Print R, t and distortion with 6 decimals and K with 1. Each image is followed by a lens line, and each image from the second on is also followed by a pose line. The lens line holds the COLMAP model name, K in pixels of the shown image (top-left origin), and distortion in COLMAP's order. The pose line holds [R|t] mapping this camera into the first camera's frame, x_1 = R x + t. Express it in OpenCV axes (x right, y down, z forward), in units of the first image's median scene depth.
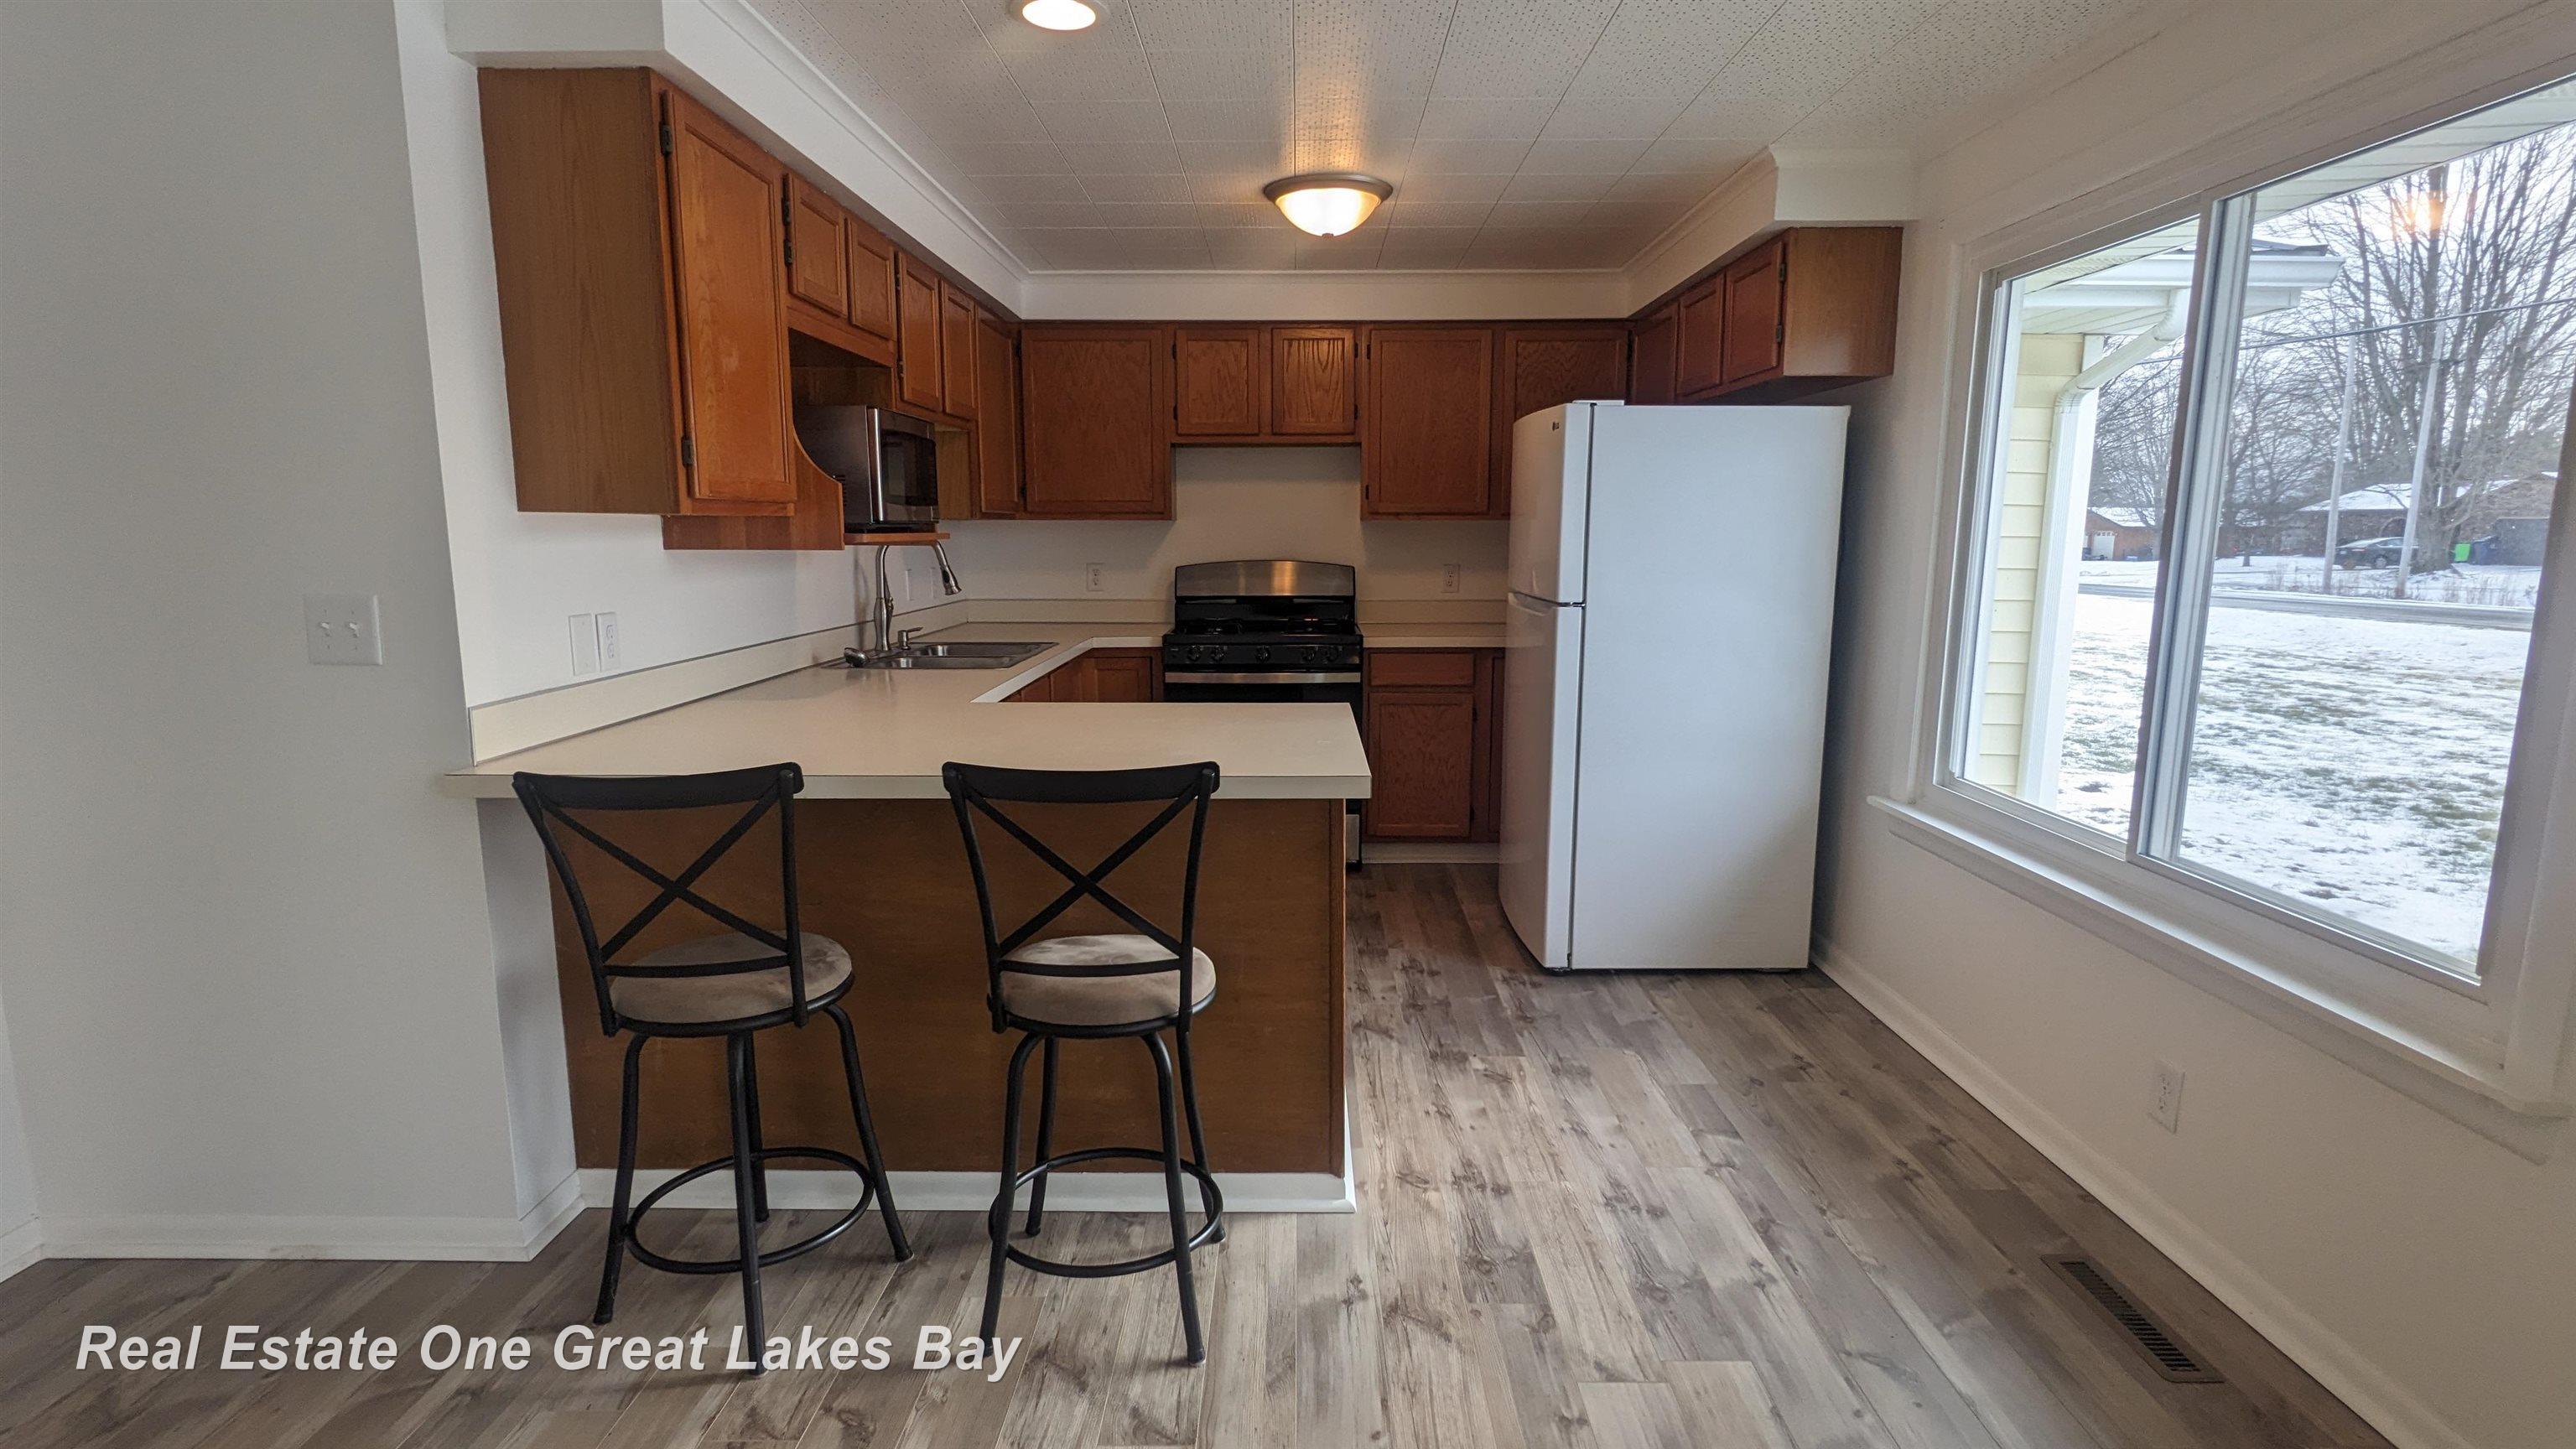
lens RADIAL K [[1217.9, 0, 1288.5], [0, 1217.9, 719.5], [0, 0, 1]] dist [-0.014365, -0.001197]
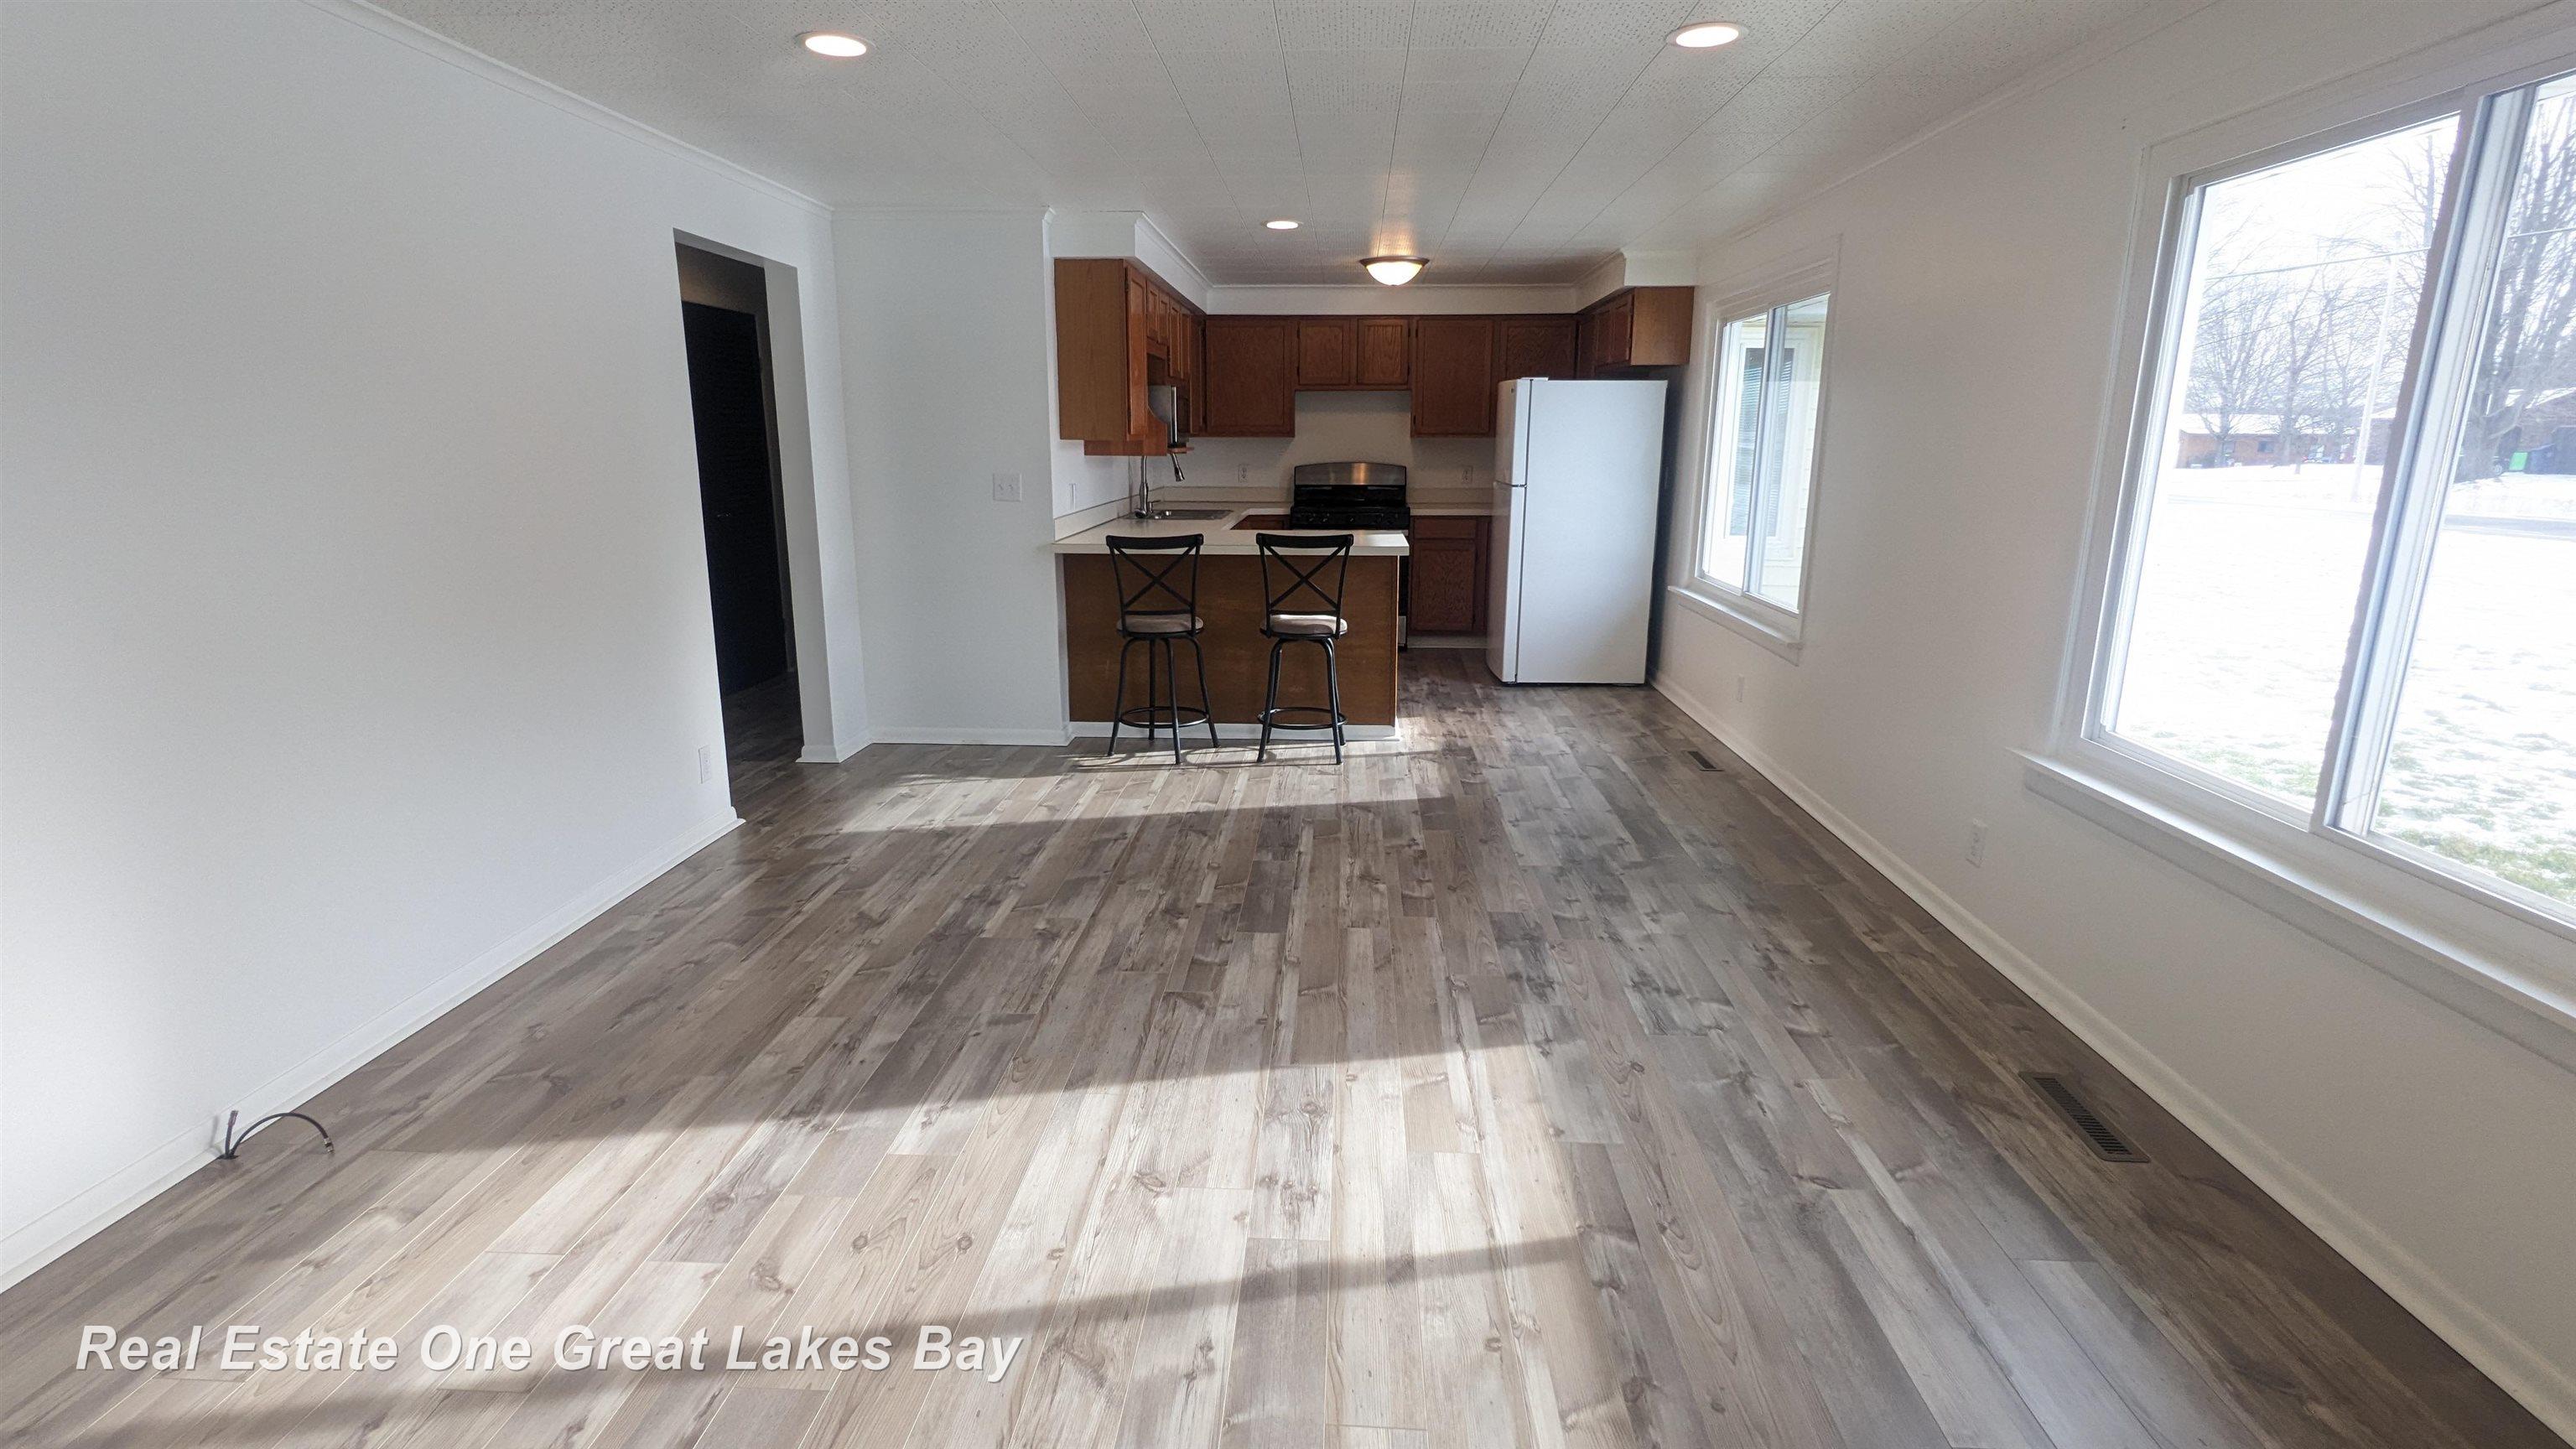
lens RADIAL K [[1217.9, 0, 1285.1], [0, 1217.9, 736.0], [0, 0, 1]] dist [-0.014365, -0.001197]
pose [[0.998964, 0.012406, -0.043788, -0.042248], [-0.008432, 0.995925, 0.089788, 0.120261], [0.044723, -0.089326, 0.994998, -0.891663]]
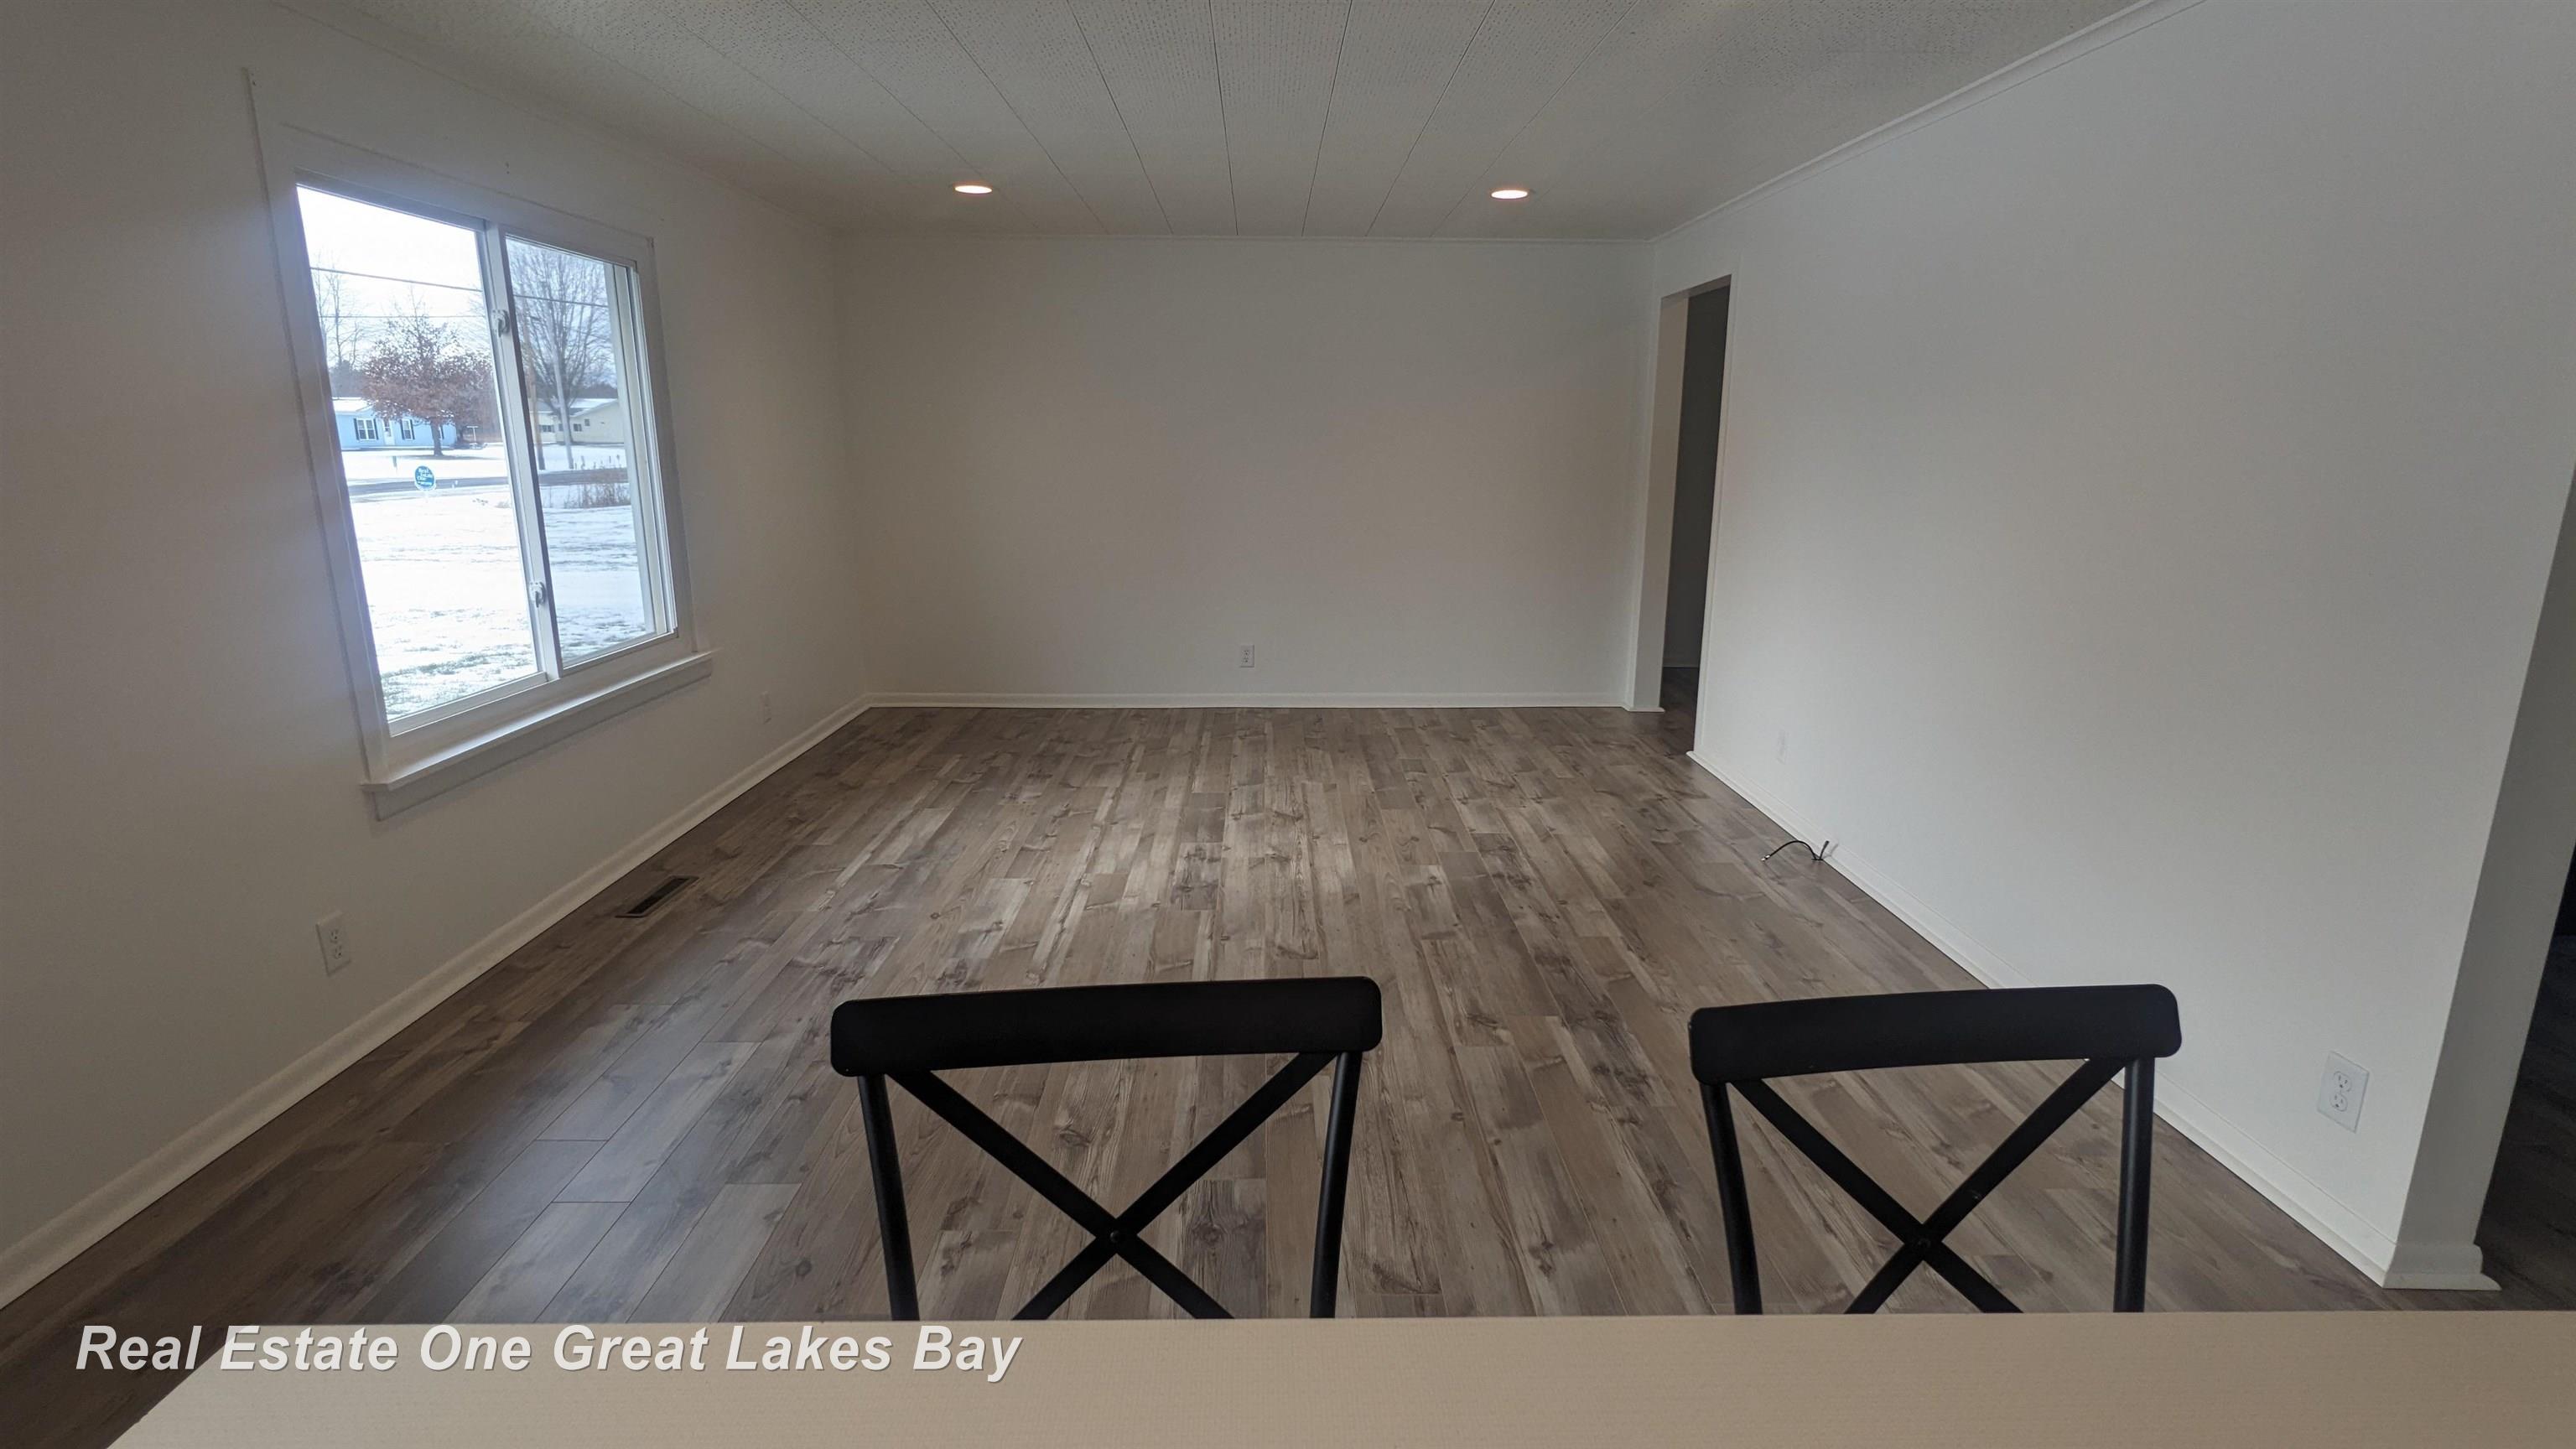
lens RADIAL K [[1217.9, 0, 1286.1], [0, 1217.9, 725.7], [0, 0, 1]] dist [-0.014365, -0.001197]
pose [[-0.999615, -0.002350, -0.027632, -0.111059], [-0.012579, 0.926415, 0.376294, -0.125575], [0.024714, 0.376497, -0.926088, 0.698249]]
